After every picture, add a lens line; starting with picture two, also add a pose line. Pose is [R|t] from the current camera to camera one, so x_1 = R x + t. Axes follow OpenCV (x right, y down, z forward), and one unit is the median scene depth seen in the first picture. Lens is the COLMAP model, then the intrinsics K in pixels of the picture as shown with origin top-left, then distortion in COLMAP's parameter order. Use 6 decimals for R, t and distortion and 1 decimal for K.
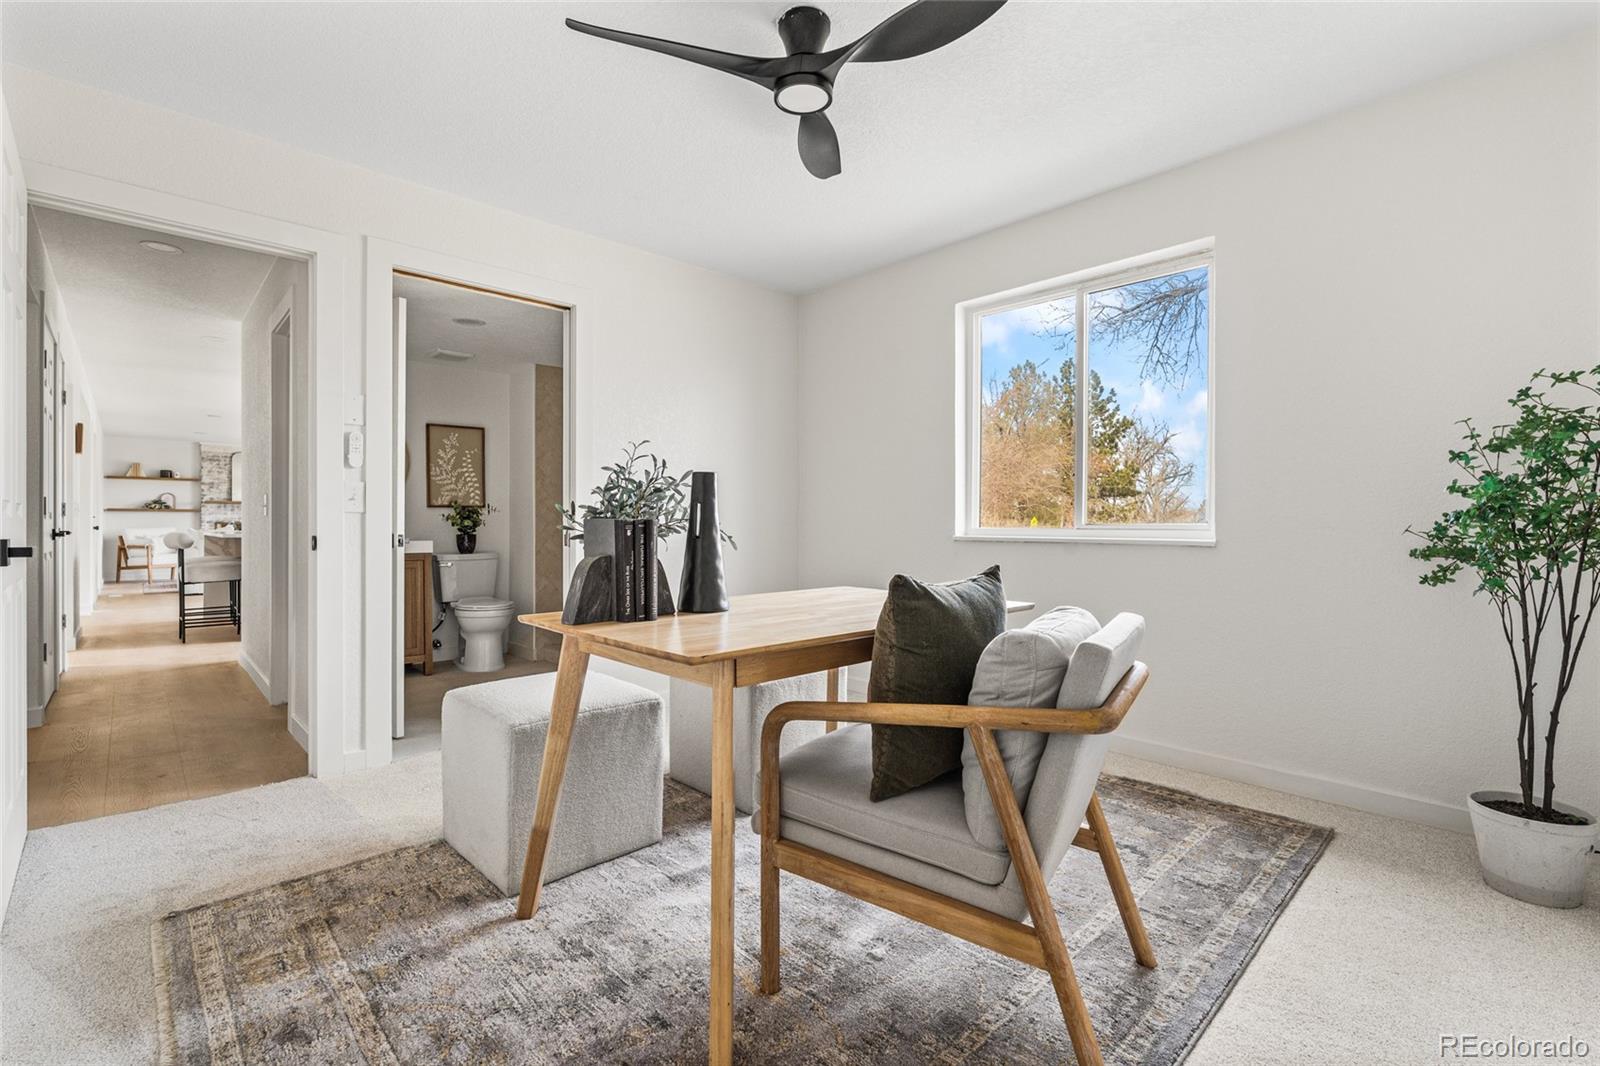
lens RADIAL K [[719.1, 0, 798.4], [0, 719.1, 528.3], [0, 0, 1]] dist [-0.003745, -0.000202]
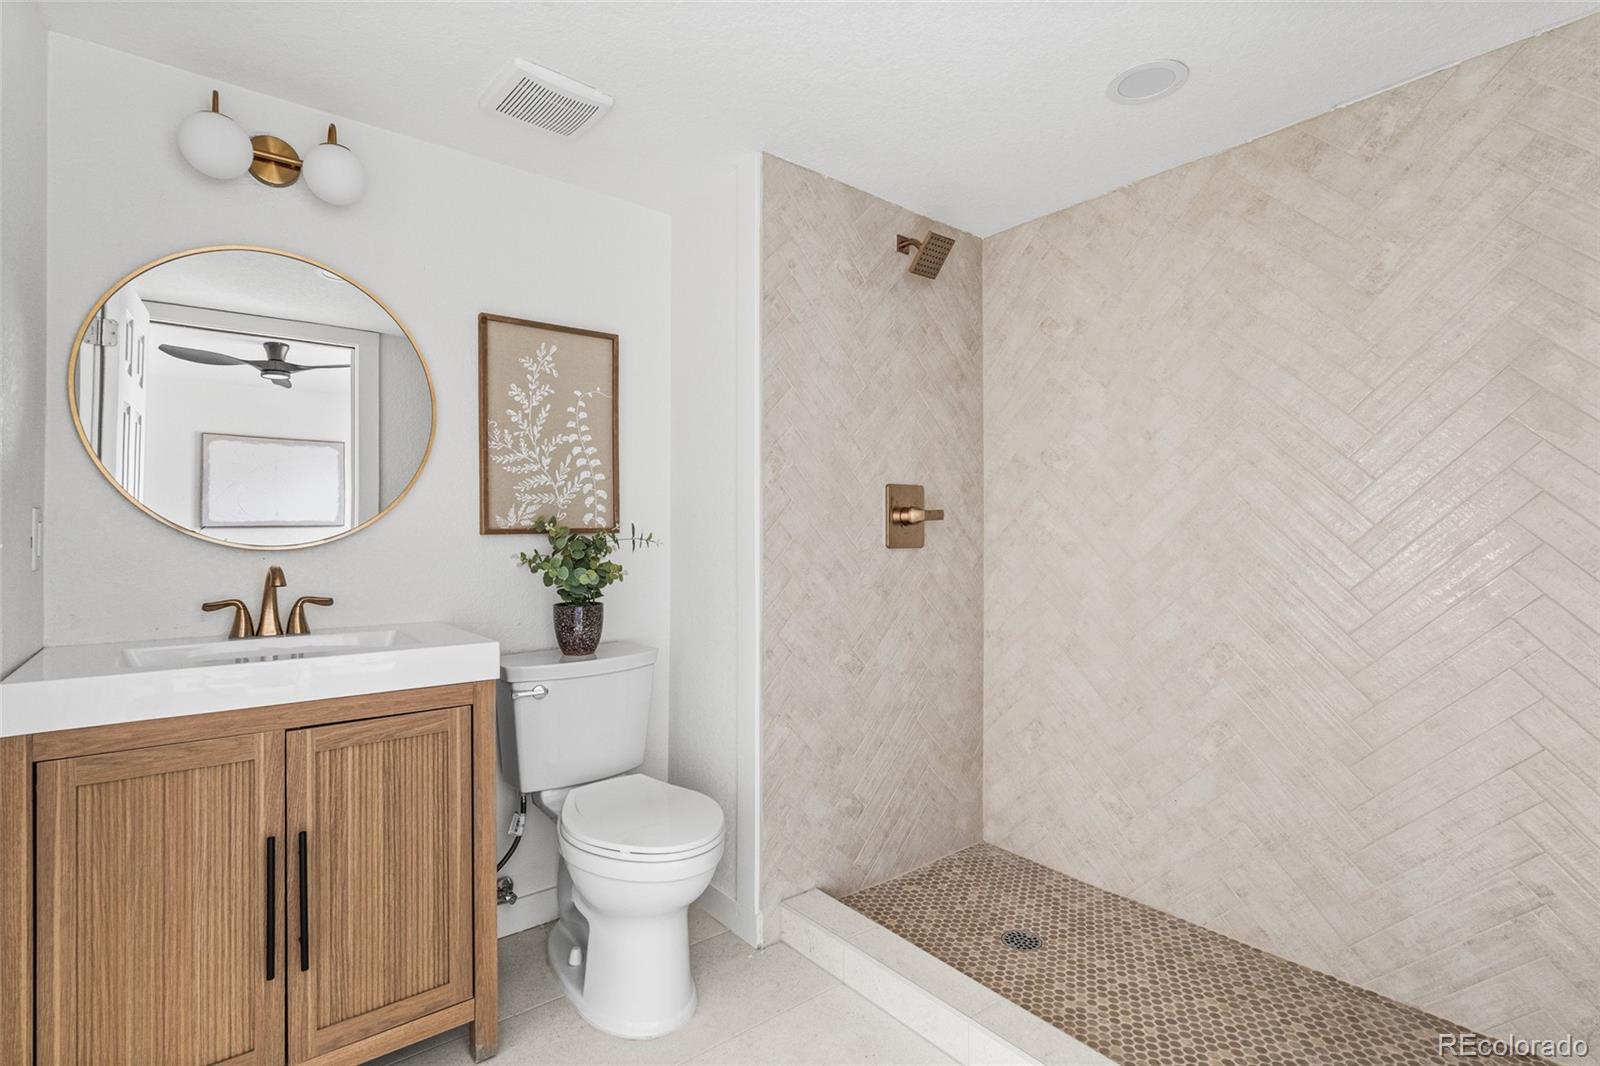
lens RADIAL K [[769.8, 0, 803.0], [0, 769.8, 535.9], [0, 0, 1]] dist [-0.004053, -0.000197]
pose [[0.996916, 0.001532, -0.078457, -0.311156], [-0.001754, 0.999995, -0.002750, -0.027222], [0.078453, 0.002879, 0.996914, 0.600328]]
